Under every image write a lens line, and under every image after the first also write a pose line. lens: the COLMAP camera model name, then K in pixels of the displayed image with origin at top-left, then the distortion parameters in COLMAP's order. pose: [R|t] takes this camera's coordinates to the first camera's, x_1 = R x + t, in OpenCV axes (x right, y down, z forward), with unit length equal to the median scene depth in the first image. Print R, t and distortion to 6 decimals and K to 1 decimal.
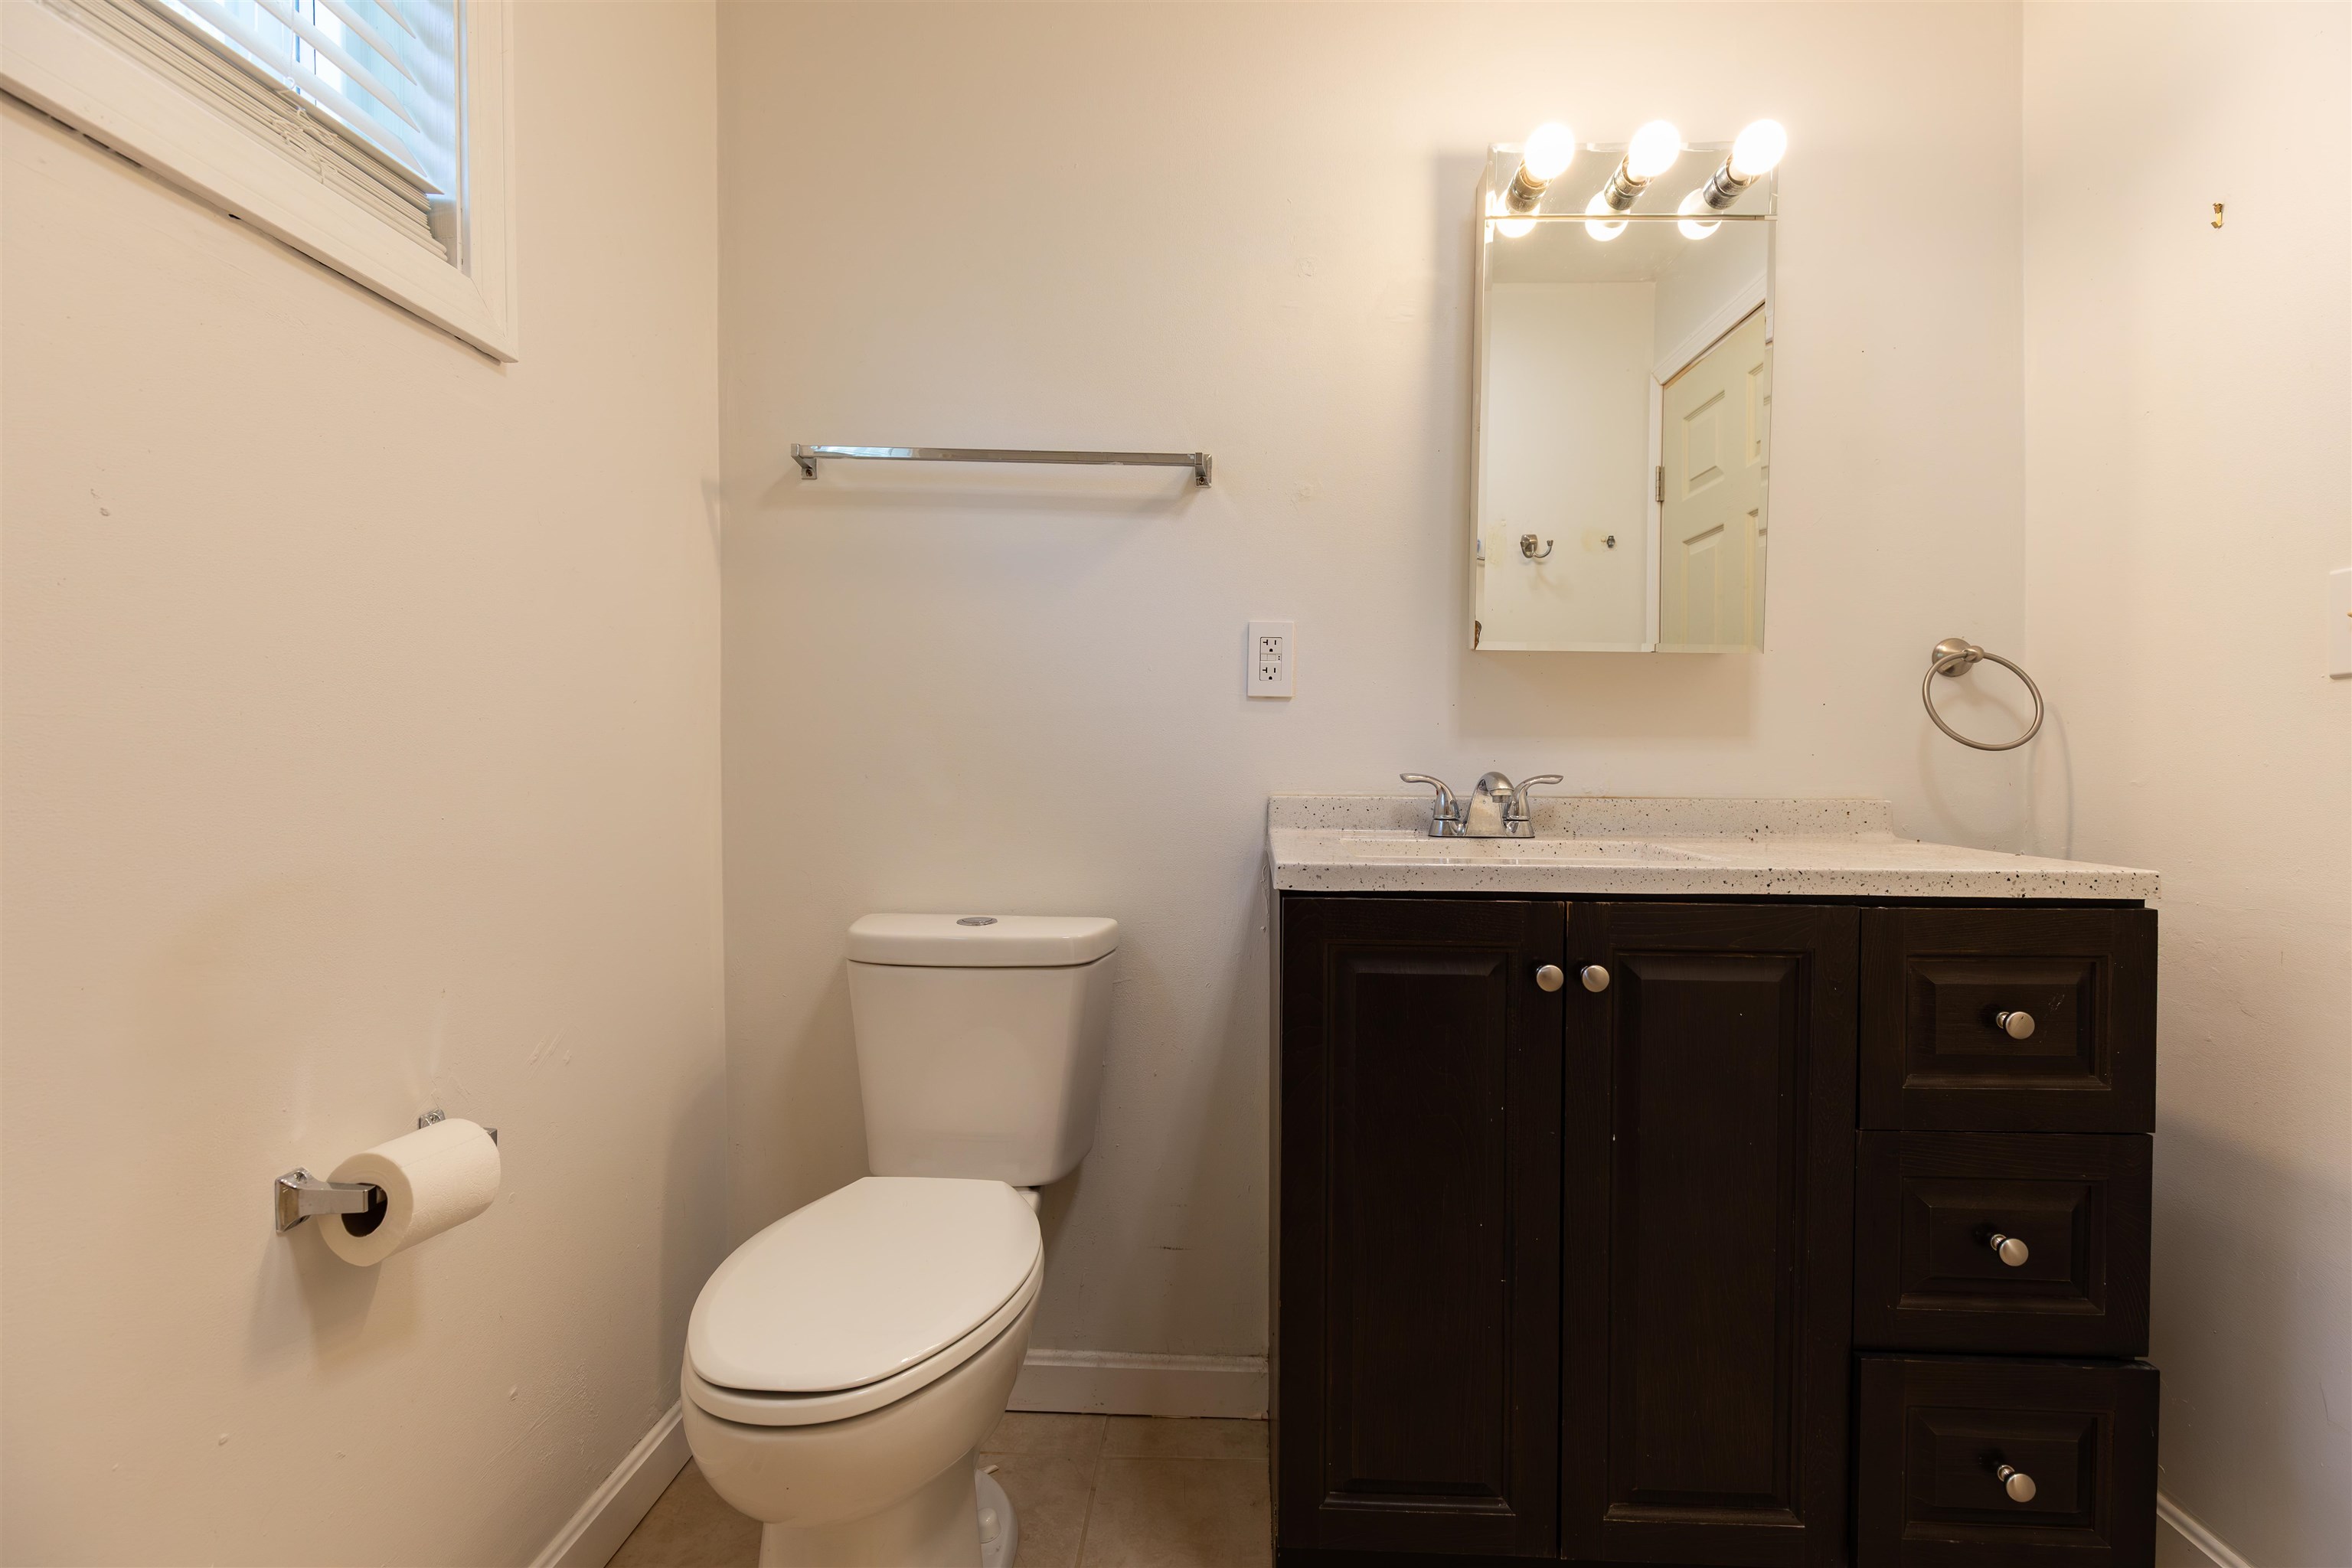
lens RADIAL K [[1054.6, 0, 1194.7], [0, 1054.6, 774.2], [0, 0, 1]] dist [0.008175, 0.000072]
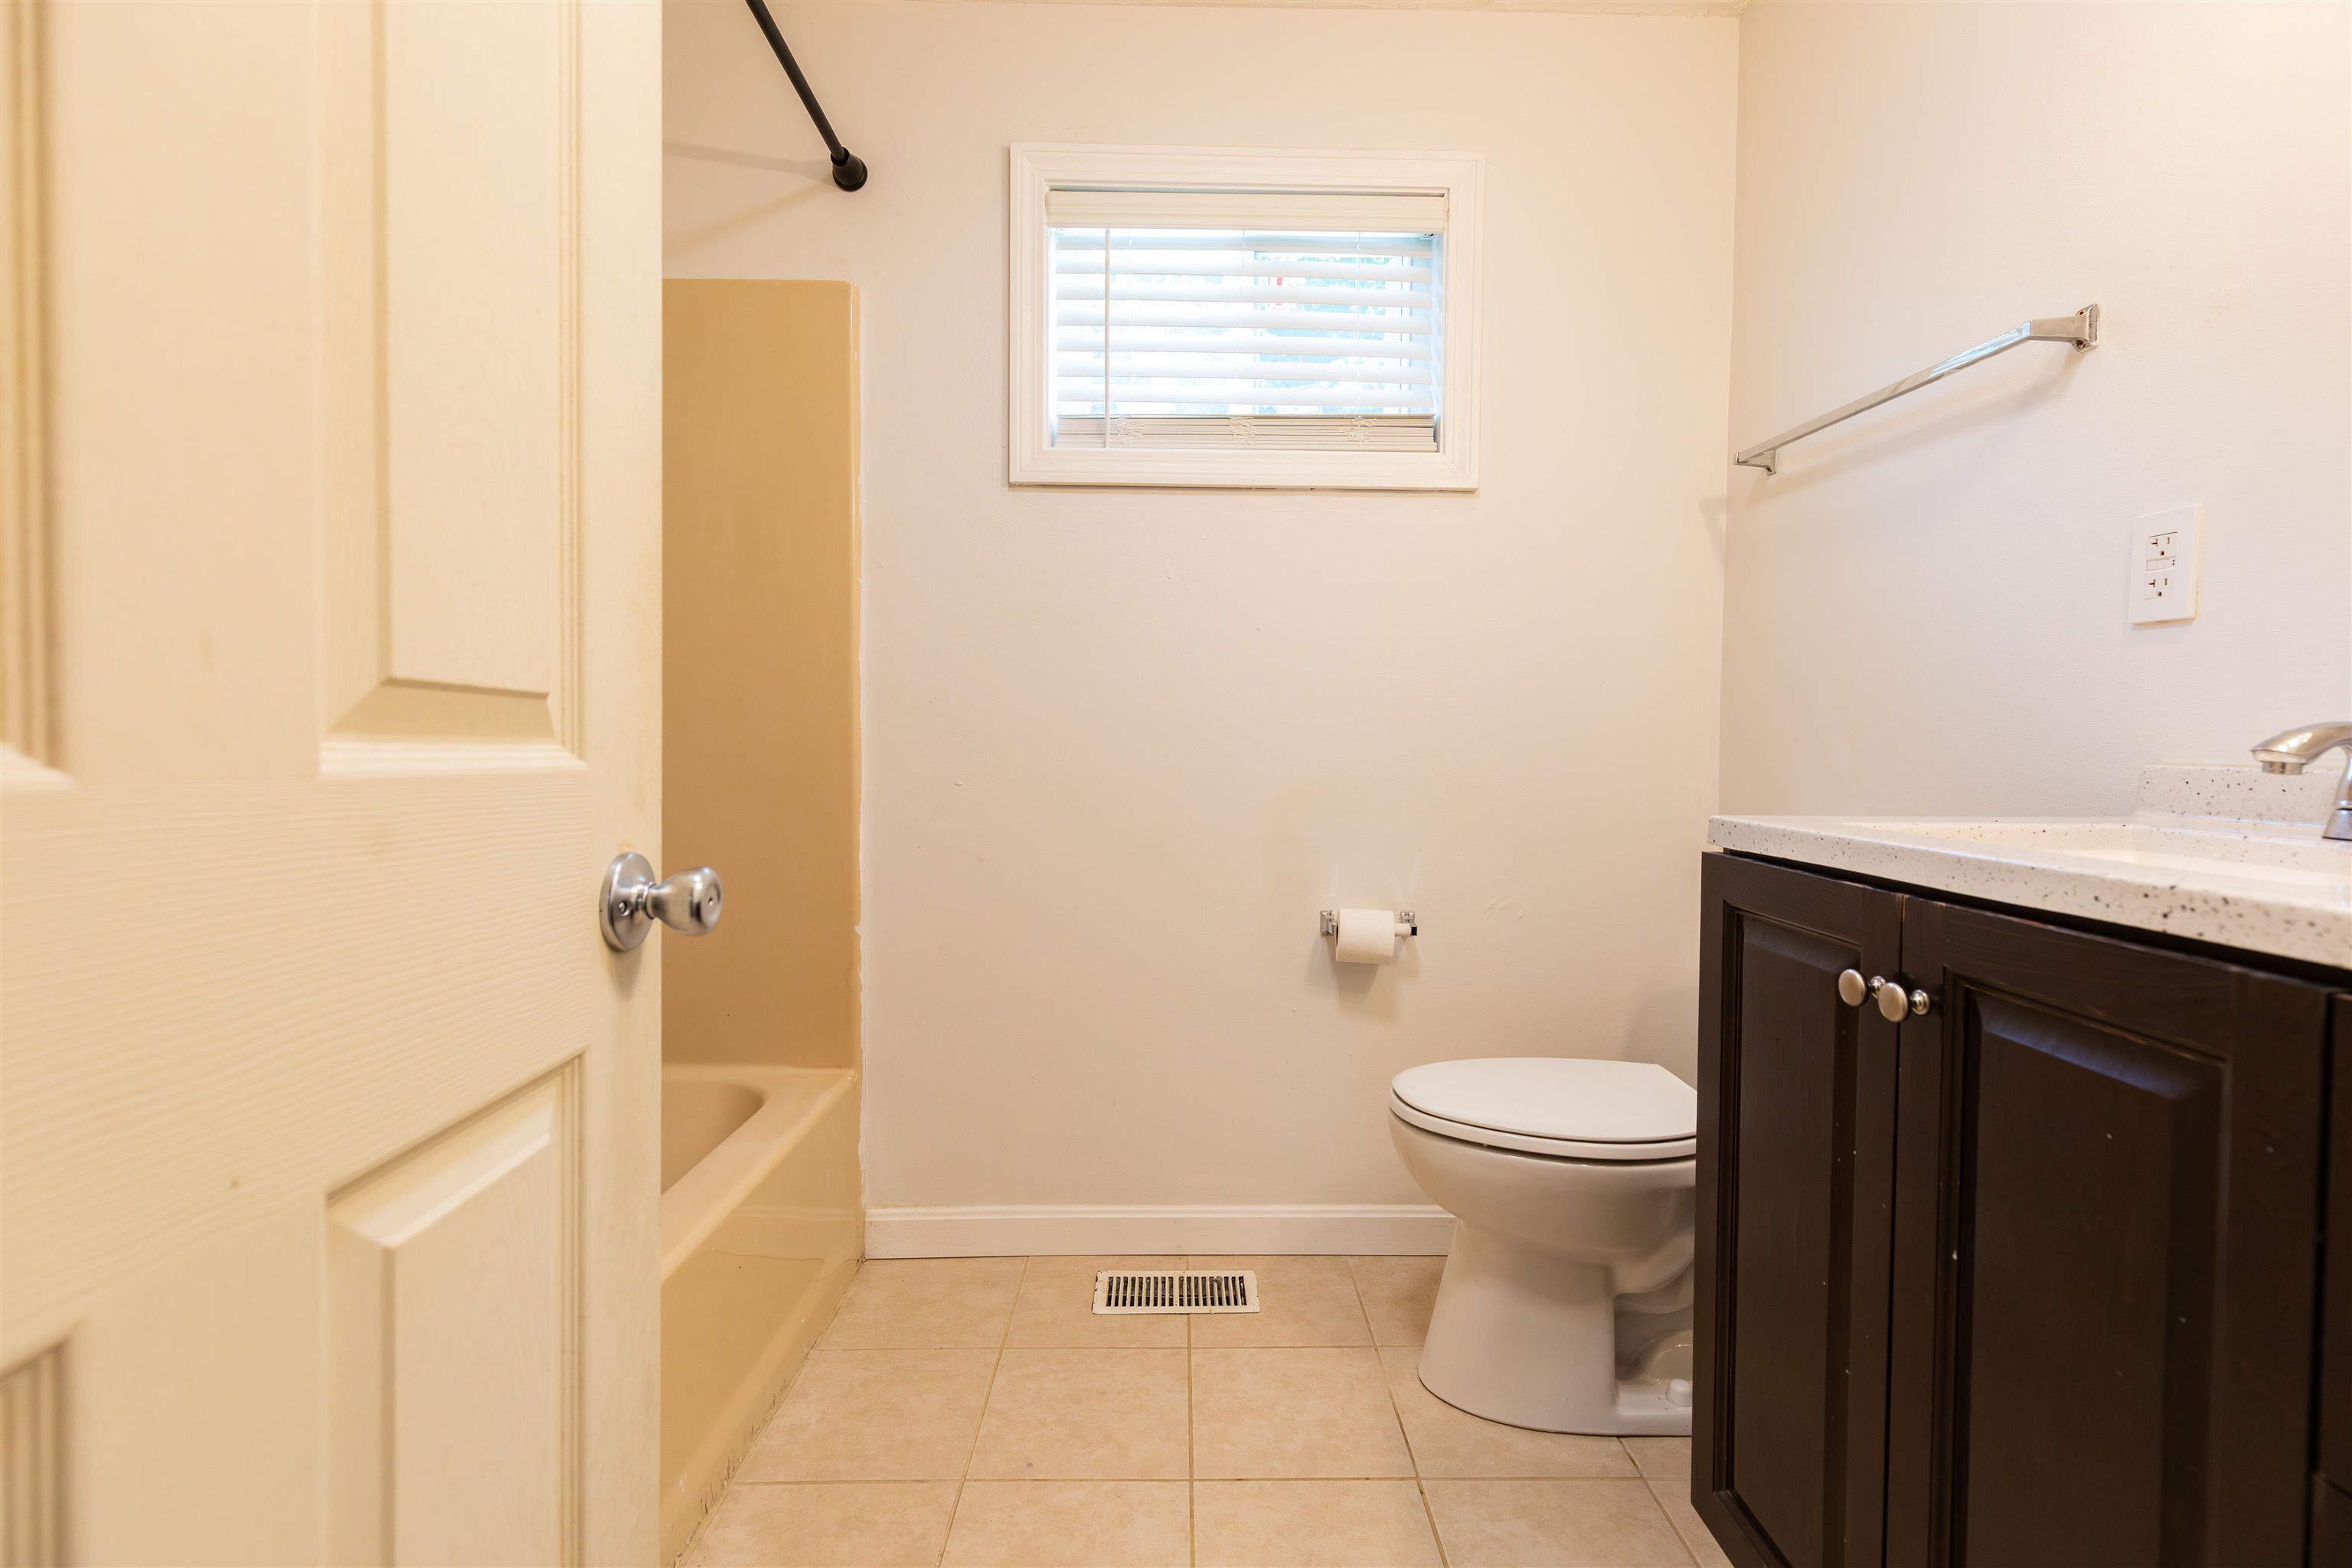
lens RADIAL K [[1054.6, 0, 1194.7], [0, 1054.6, 774.2], [0, 0, 1]] dist [0.008175, 0.000072]
pose [[0.051010, 0.028812, -0.998282, 1.040843], [-0.020332, 0.999407, 0.027805, 0.028420], [0.998491, 0.018879, 0.051565, 0.477118]]
